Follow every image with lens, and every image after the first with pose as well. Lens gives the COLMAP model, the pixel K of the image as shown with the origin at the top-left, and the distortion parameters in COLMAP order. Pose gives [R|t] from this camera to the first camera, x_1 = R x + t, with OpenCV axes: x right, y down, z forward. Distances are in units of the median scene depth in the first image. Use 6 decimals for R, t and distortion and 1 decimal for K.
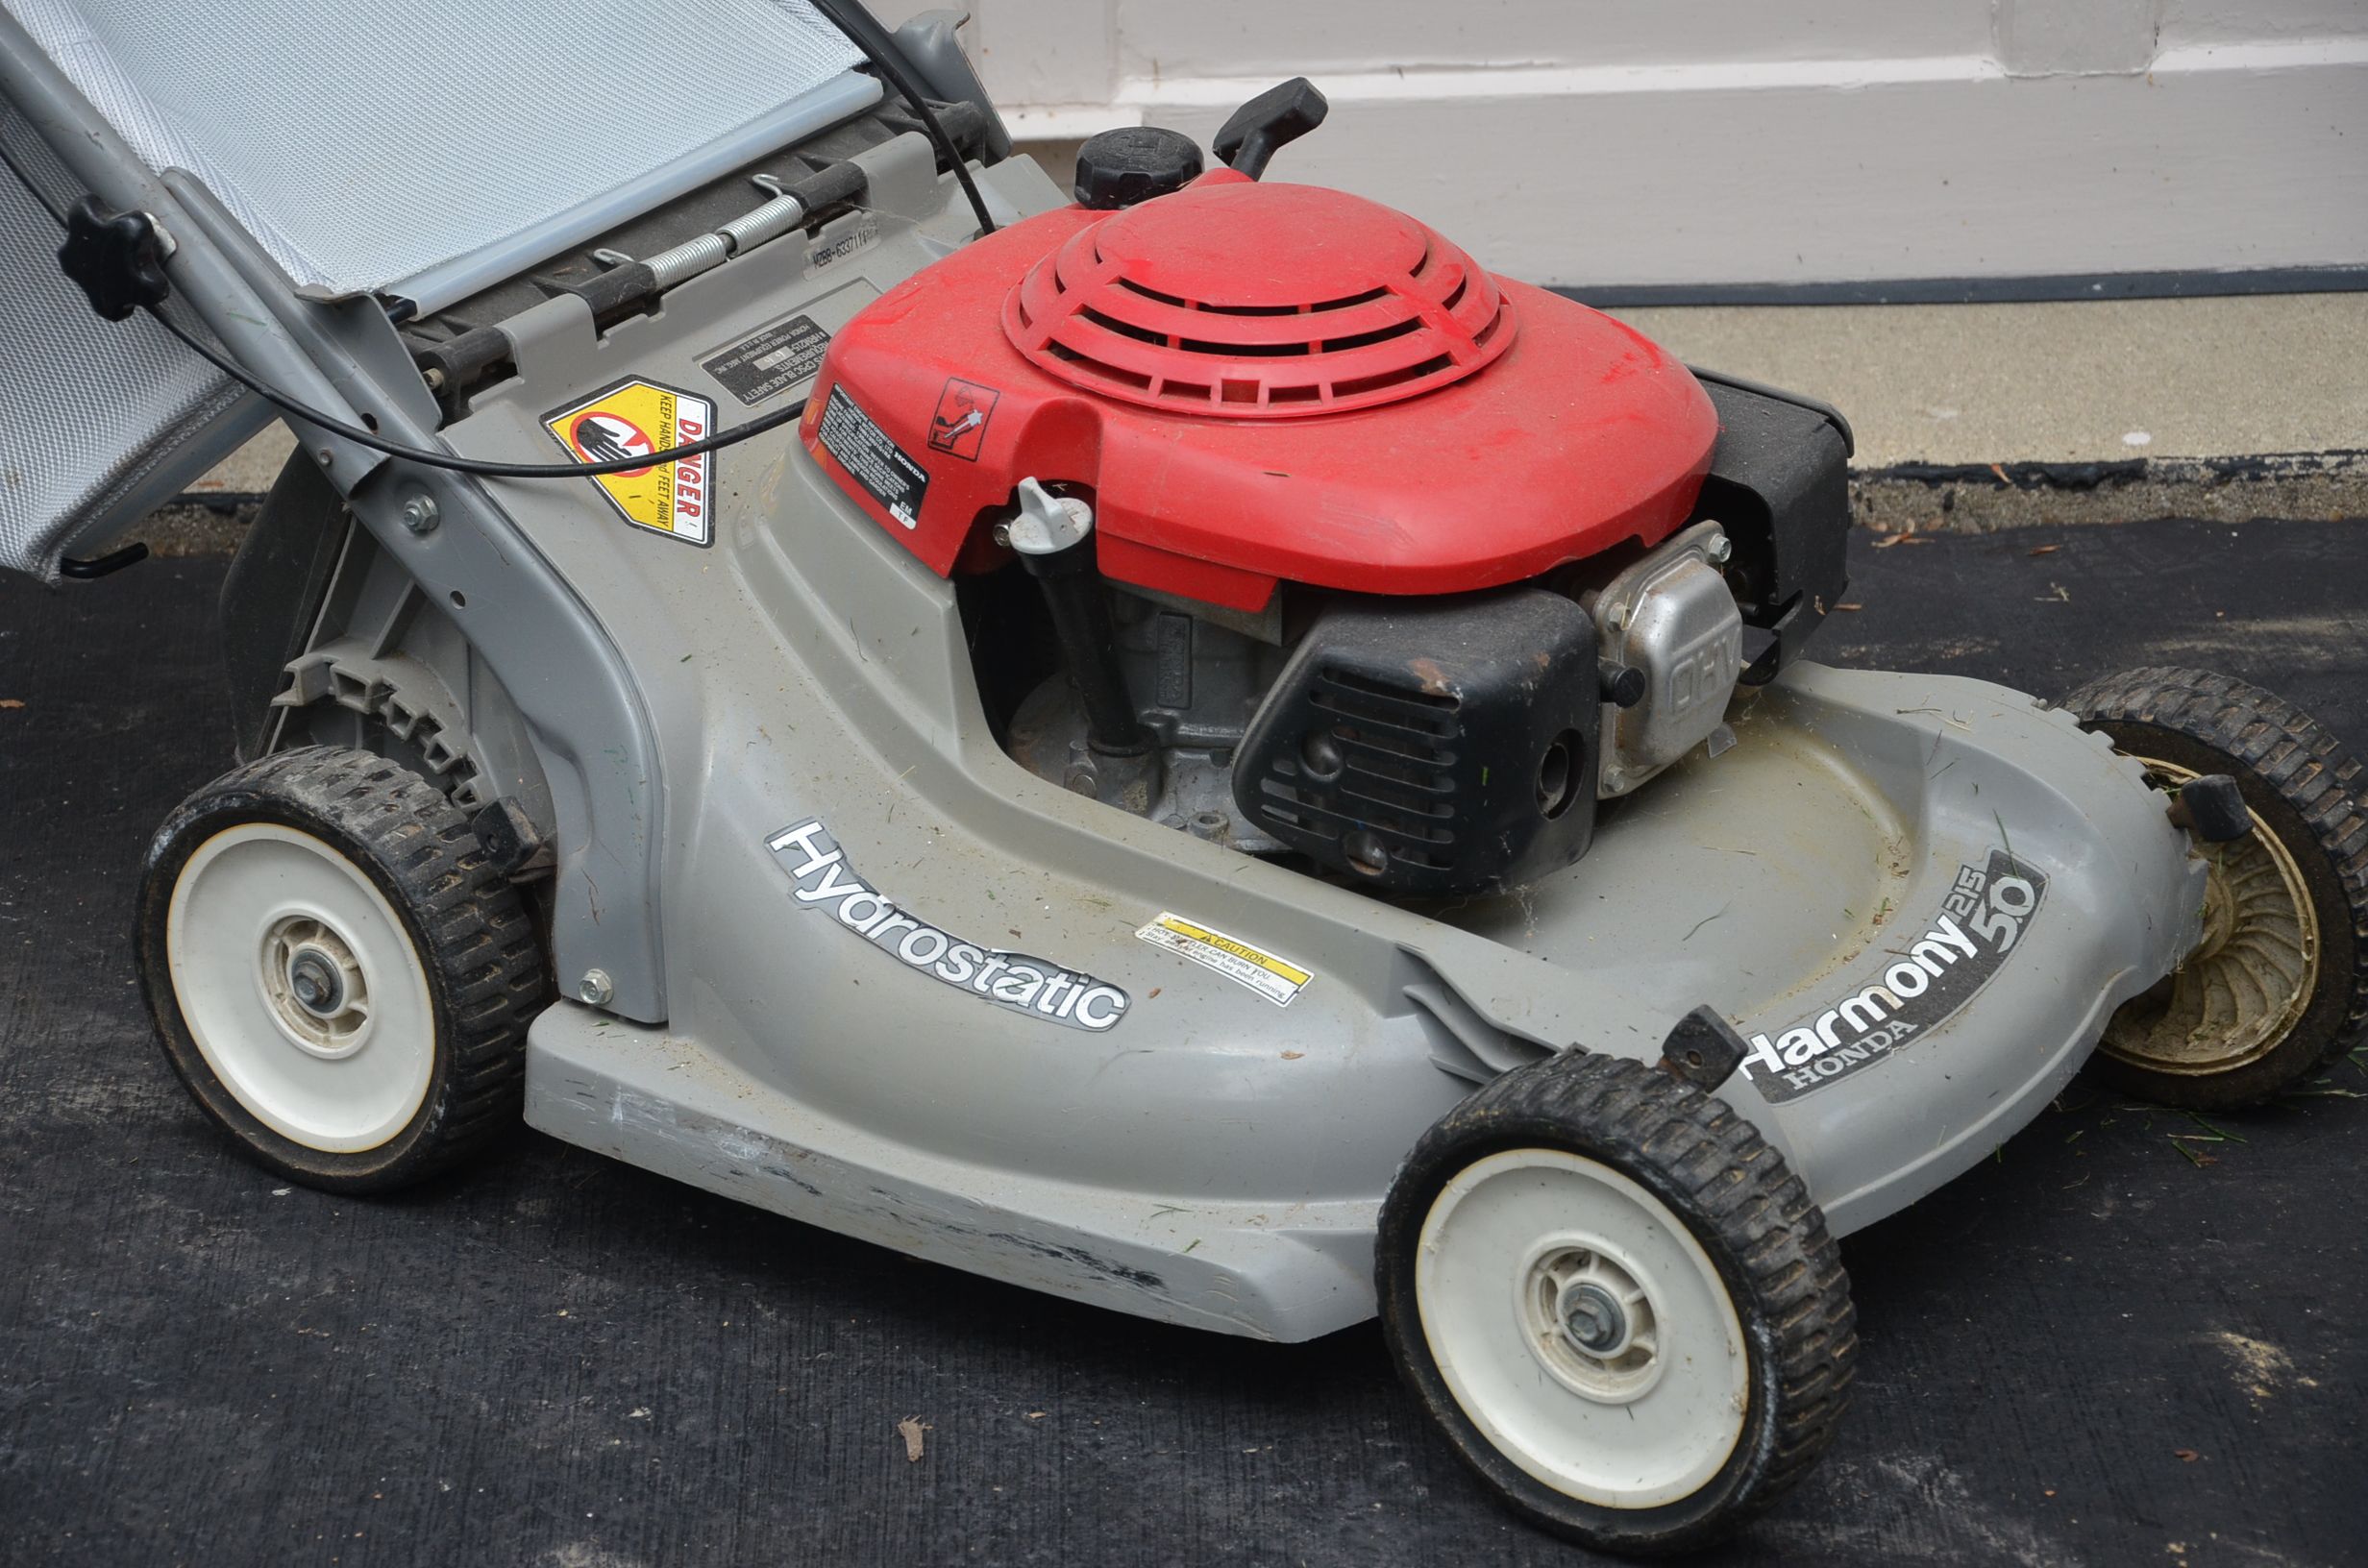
lens RADIAL K [[7409.3, 0, 1184.0], [0, 7409.3, 784.0], [0, 0, 1]] dist [0.862291, 1.167685]
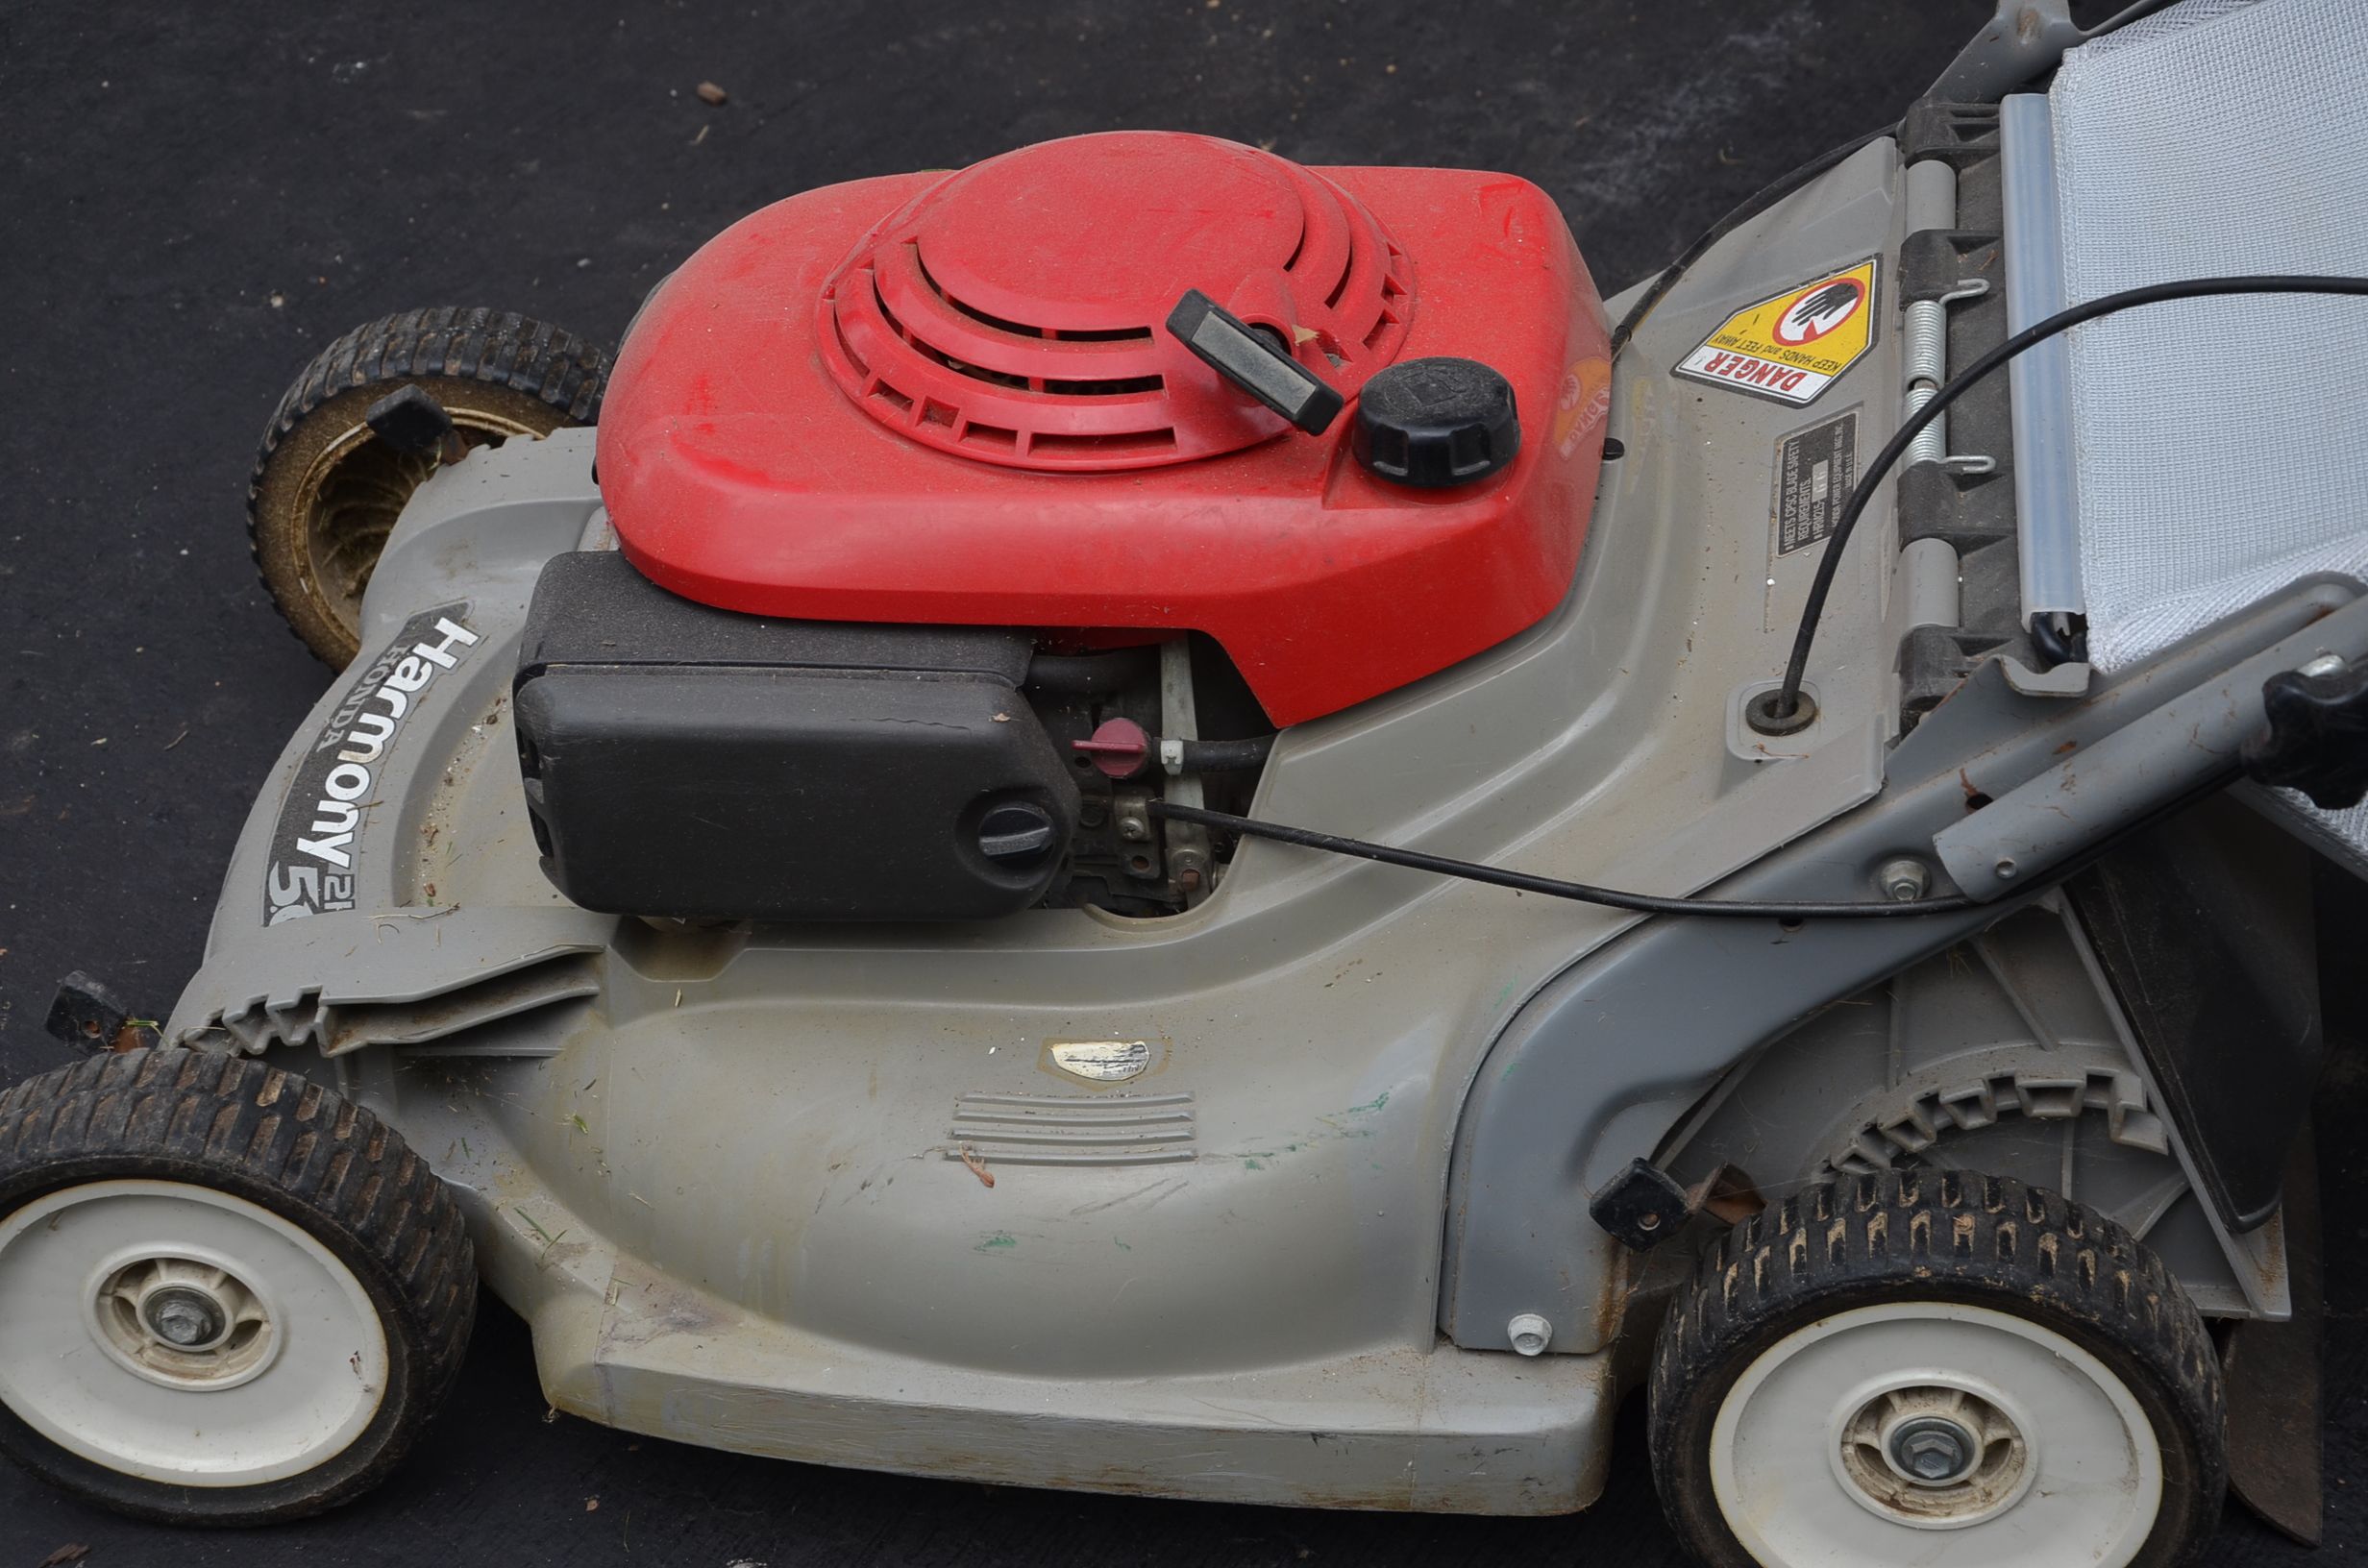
lens RADIAL K [[4931.5, 0, 1184.0], [0, 4931.5, 784.0], [0, 0, 1]] dist [0.328383, -0.015830]
pose [[-0.881862, 0.319744, -0.346531, 0.222651], [-0.153880, 0.499535, 0.852518, -0.532503], [0.445691, 0.805127, -0.391318, 1.293871]]
